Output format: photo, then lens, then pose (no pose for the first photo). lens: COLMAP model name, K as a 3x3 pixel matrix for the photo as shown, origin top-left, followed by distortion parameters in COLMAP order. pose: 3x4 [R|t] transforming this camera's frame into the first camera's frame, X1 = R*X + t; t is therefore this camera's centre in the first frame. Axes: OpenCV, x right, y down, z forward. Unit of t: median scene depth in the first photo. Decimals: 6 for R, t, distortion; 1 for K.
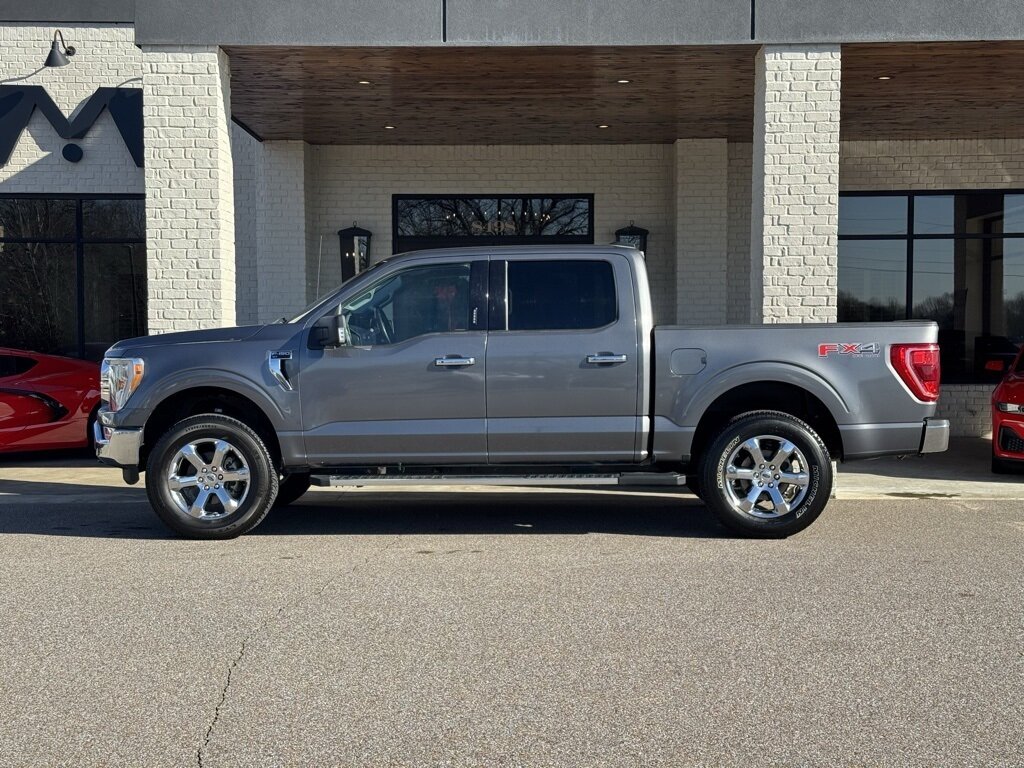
lens RADIAL K [[1408.2, 0, 512.0], [0, 1408.2, 384.0], [0, 0, 1]] dist [0.197427, -0.431404]
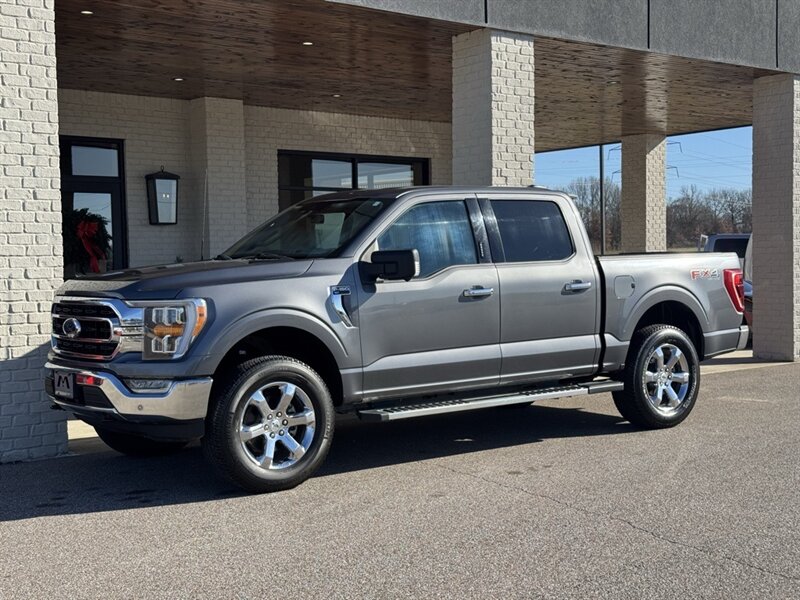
lens RADIAL K [[1100.1, 0, 400.0], [0, 1100.1, 300.0], [0, 0, 1]] dist [0.197427, -0.431404]
pose [[0.775437, -0.032939, 0.630565, -0.491694], [0.036660, 0.999302, 0.007119, -0.014553], [-0.630359, 0.017596, 0.776104, 0.311148]]
